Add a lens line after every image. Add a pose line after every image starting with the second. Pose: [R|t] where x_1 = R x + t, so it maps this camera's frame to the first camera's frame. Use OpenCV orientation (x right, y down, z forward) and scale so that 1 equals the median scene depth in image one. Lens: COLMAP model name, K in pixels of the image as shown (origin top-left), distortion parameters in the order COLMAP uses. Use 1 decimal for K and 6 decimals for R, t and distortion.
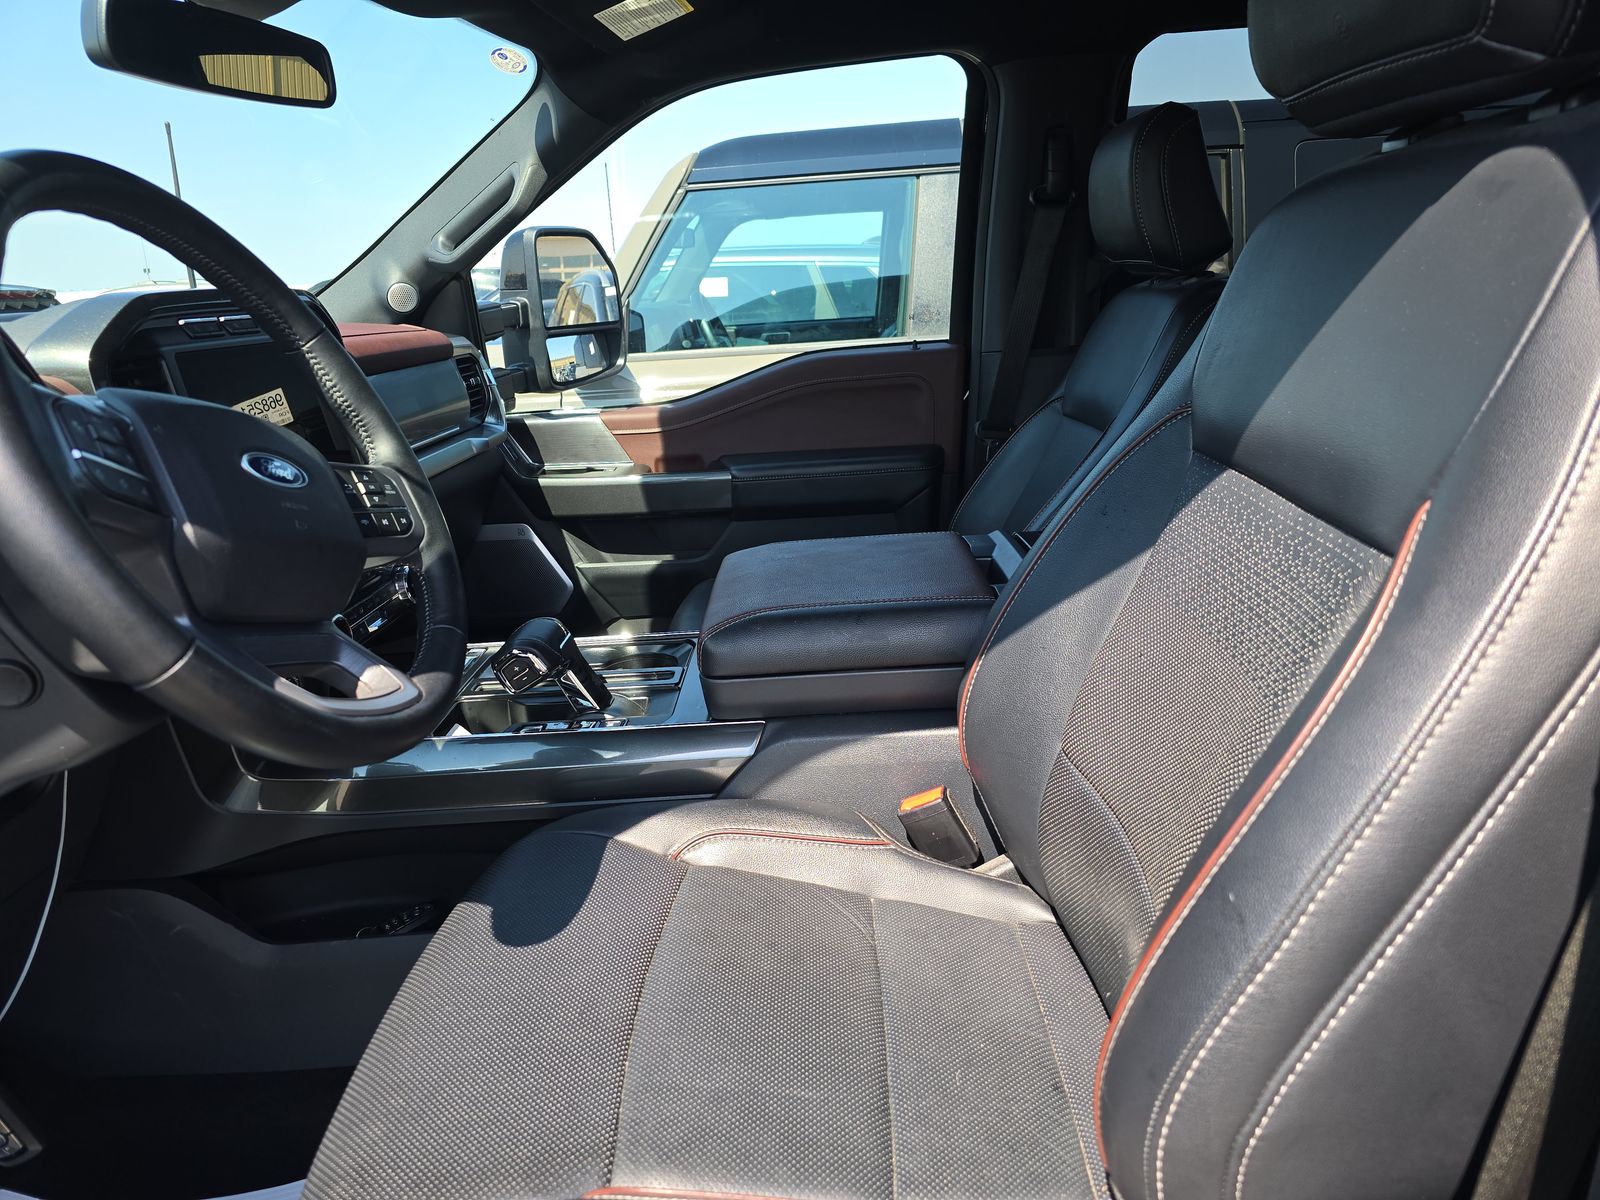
lens RADIAL K [[1066.1, 0, 801.0], [0, 1066.1, 602.9], [0, 0, 1]] dist [0.043923, -0.025242]
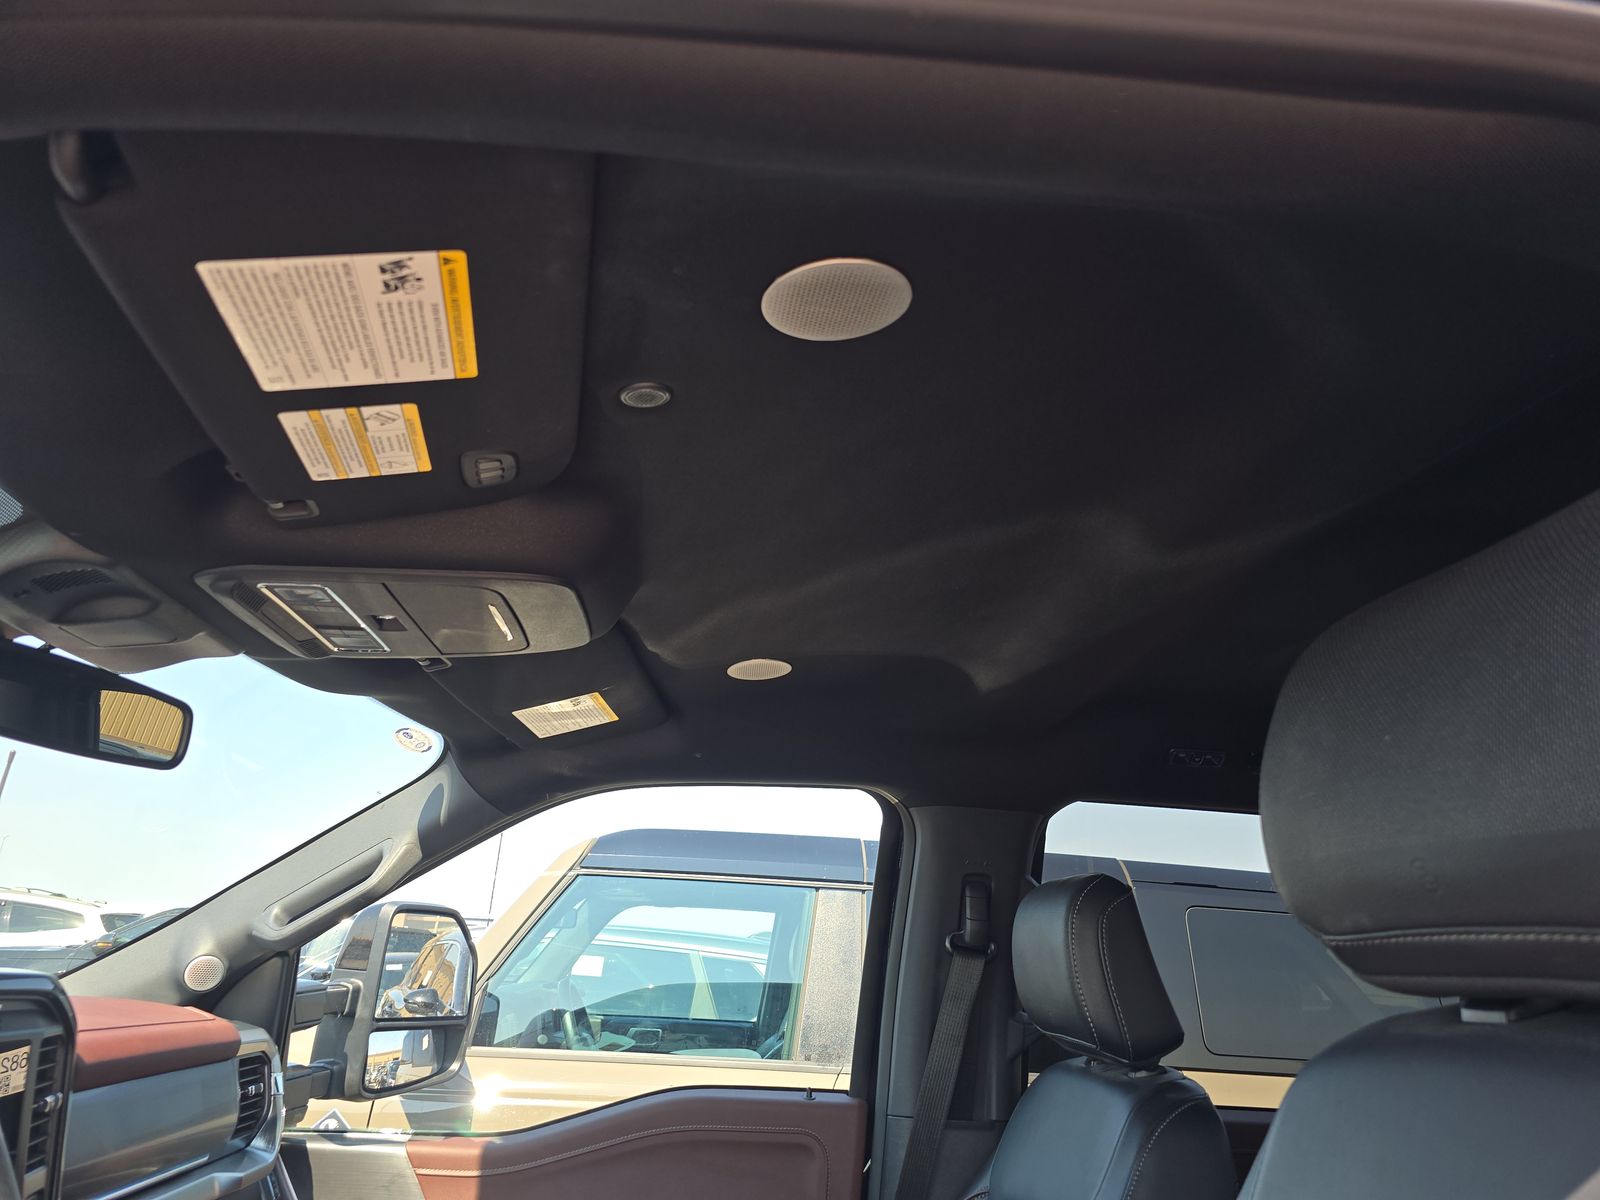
lens RADIAL K [[1066.1, 0, 795.9], [0, 1066.1, 597.4], [0, 0, 1]] dist [0.043923, -0.025242]
pose [[0.988357, 0.139593, 0.060531, -0.009242], [-0.078146, 0.807074, -0.585256, -0.057879], [-0.130550, 0.573711, 0.808586, 0.088592]]
